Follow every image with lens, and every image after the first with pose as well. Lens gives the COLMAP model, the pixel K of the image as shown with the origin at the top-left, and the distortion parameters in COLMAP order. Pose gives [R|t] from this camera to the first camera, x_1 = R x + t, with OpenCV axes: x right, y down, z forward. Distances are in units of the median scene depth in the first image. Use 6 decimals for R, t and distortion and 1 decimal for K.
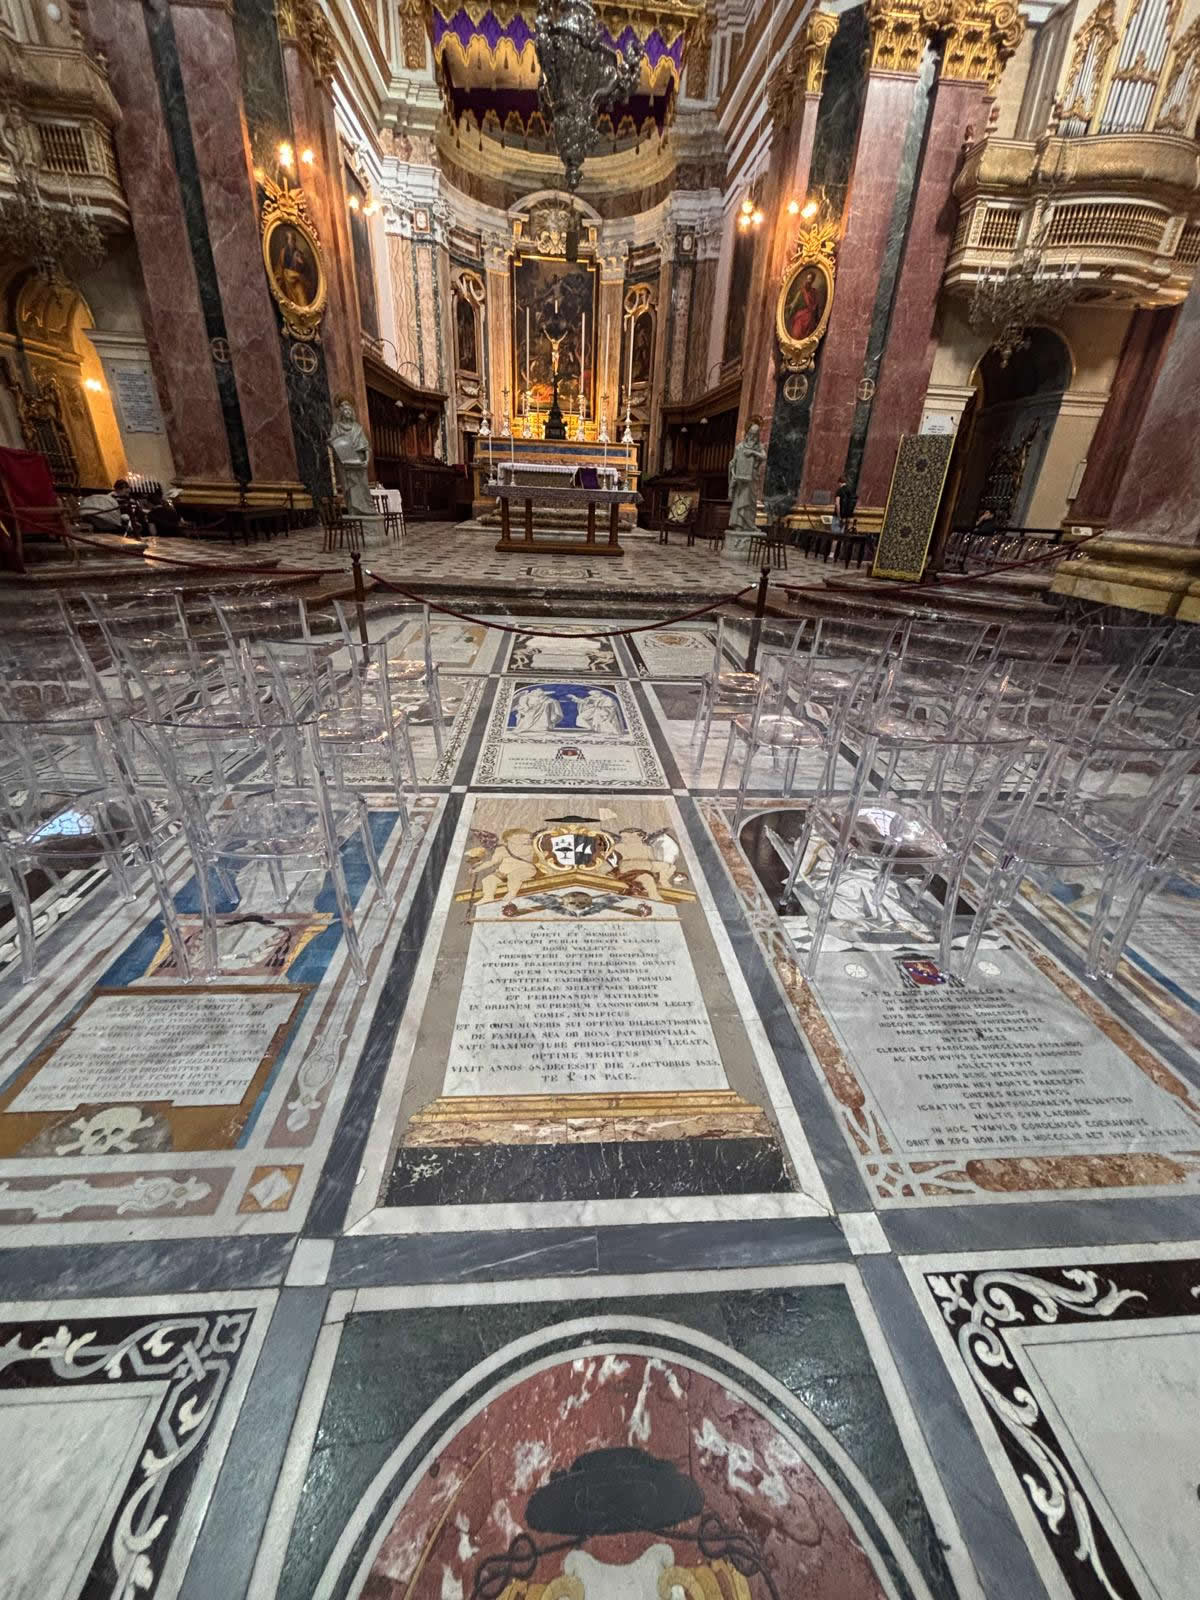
lens RADIAL K [[652.6, 0, 603.9], [0, 652.6, 805.0], [0, 0, 1]] dist [0.001118, 0.000021]
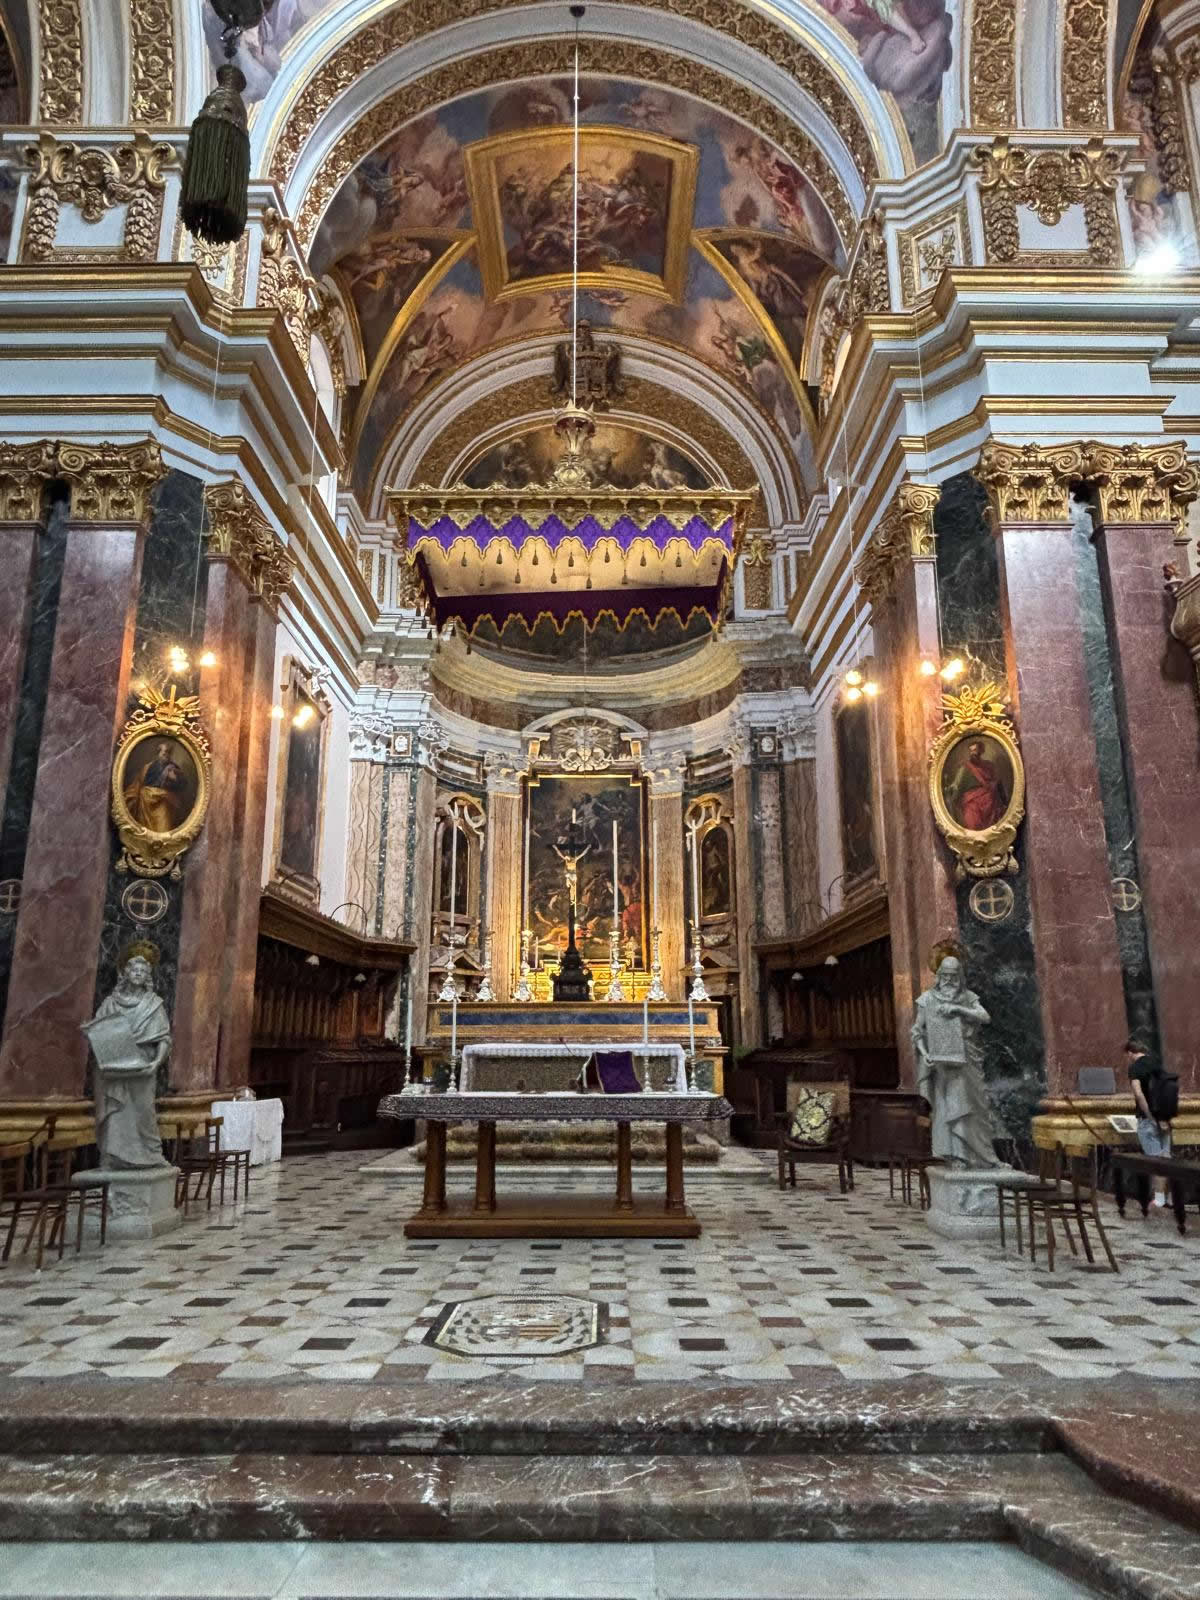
lens RADIAL K [[1051.6, 0, 596.9], [0, 1051.6, 794.9], [0, 0, 1]] dist [0.022898, -0.027117]
pose [[0.996105, -0.060110, -0.064507, 0.020637], [0.004405, 0.764610, -0.644478, -0.129541], [0.088062, 0.641684, 0.761897, 0.229994]]
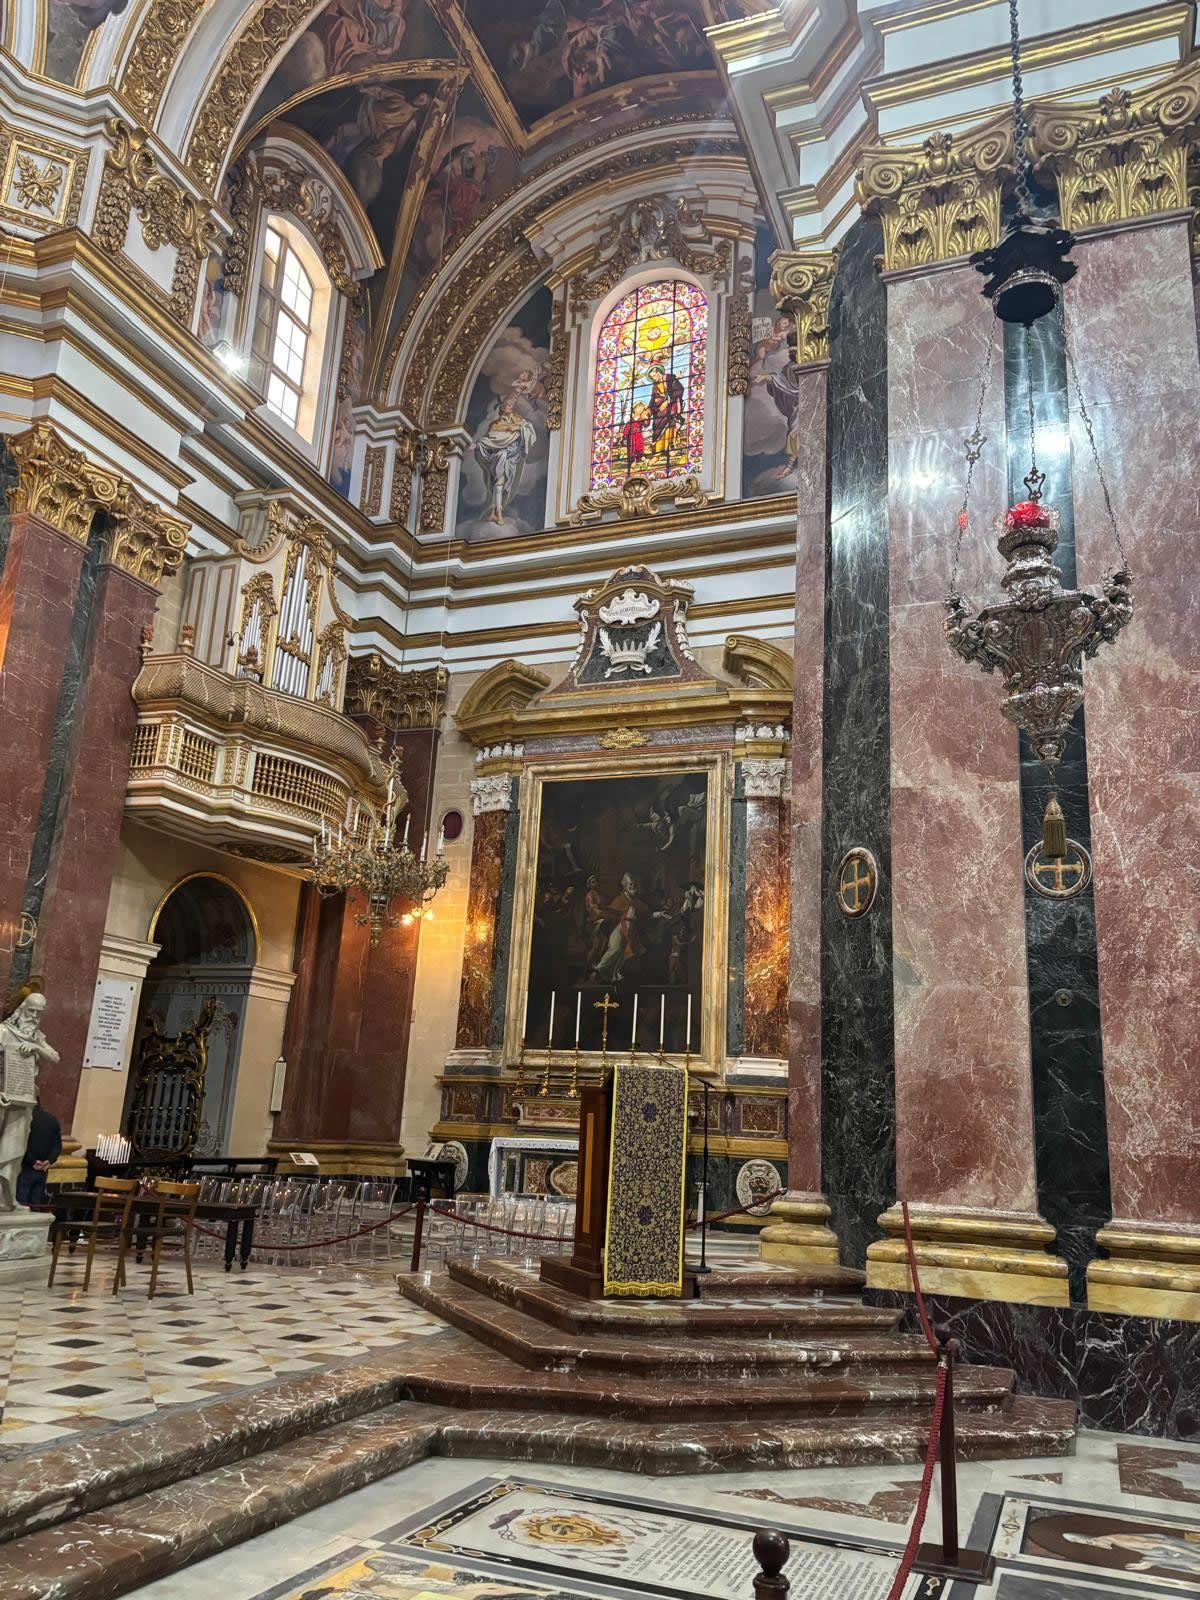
lens RADIAL K [[1218.4, 0, 600.1], [0, 1218.4, 803.6], [0, 0, 1]] dist [0.036754, -0.020301]
pose [[0.427277, 0.210853, 0.879190, -0.317148], [0.366815, 0.848368, -0.381730, -0.163012], [-0.826366, 0.485605, 0.285144, 0.266054]]
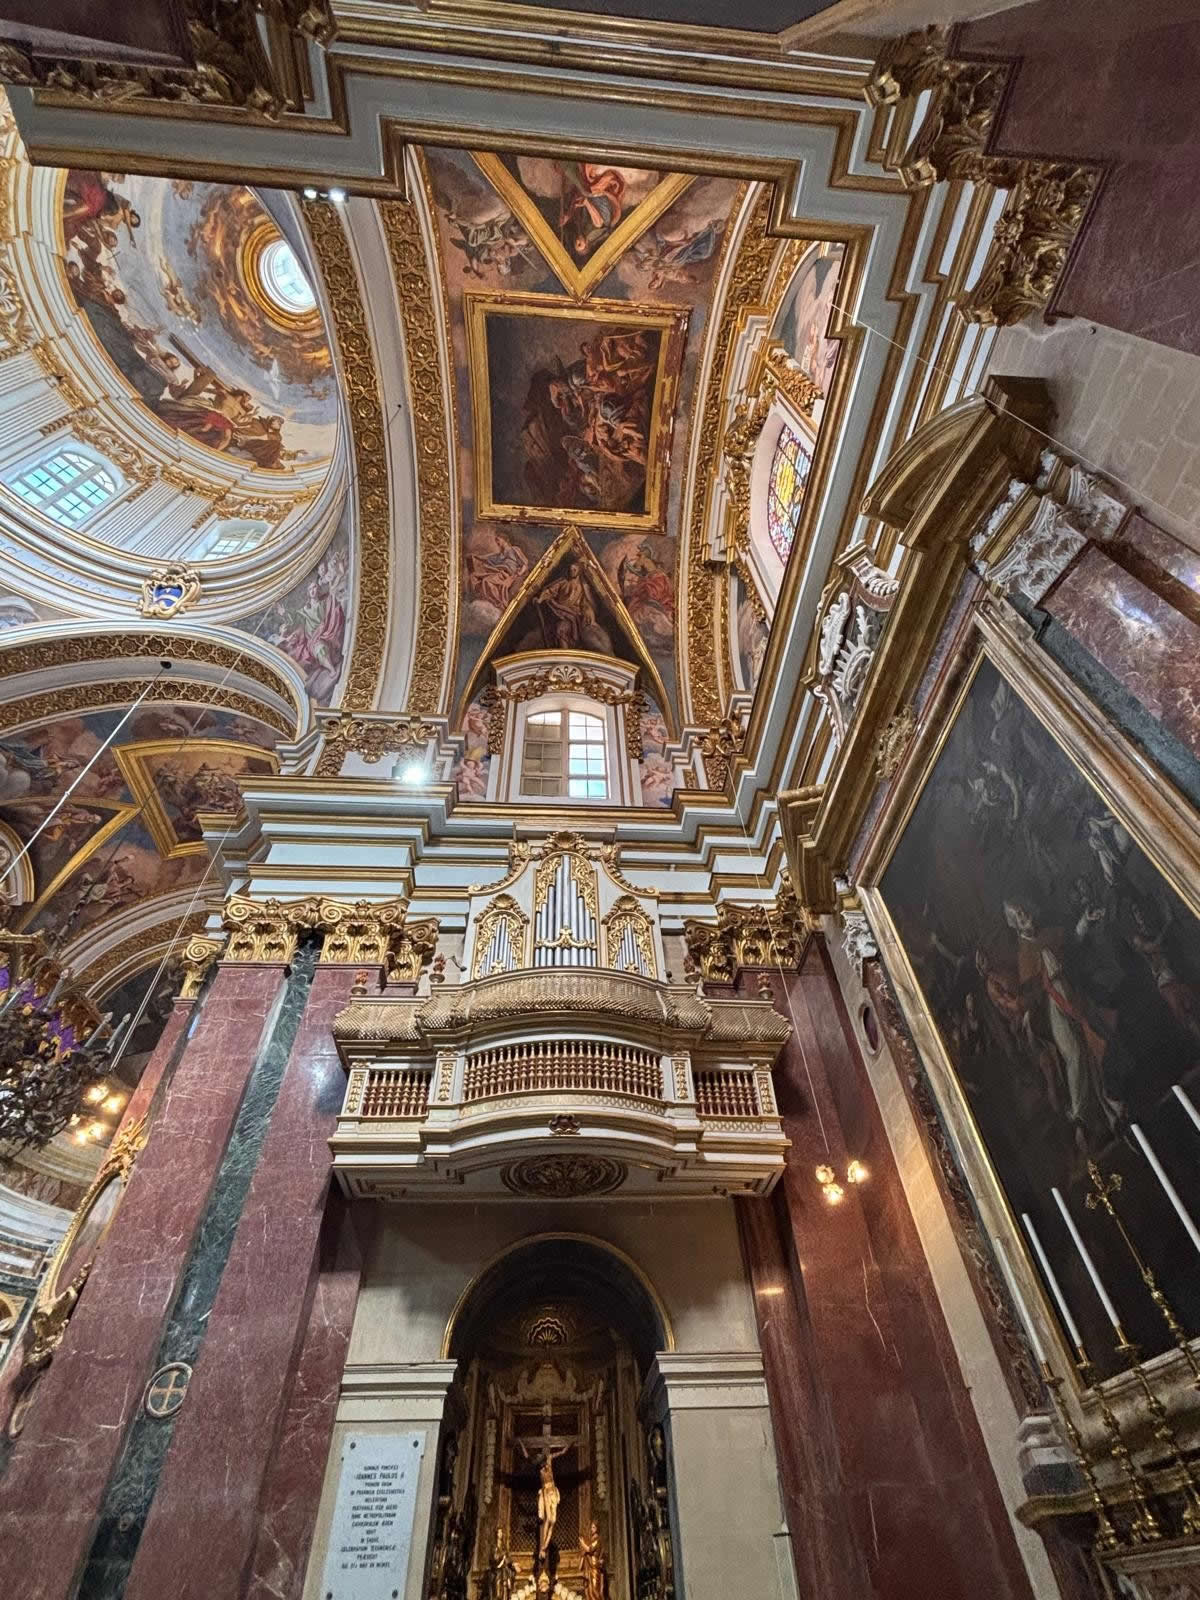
lens RADIAL K [[745.7, 0, 596.6], [0, 745.7, 801.0], [0, 0, 1]] dist [-0.007845, 0.004673]
pose [[0.996821, -0.052098, 0.060278, 0.685401], [0.072062, 0.266886, -0.961030, -0.243097], [0.033980, 0.962319, 0.269792, 0.499454]]
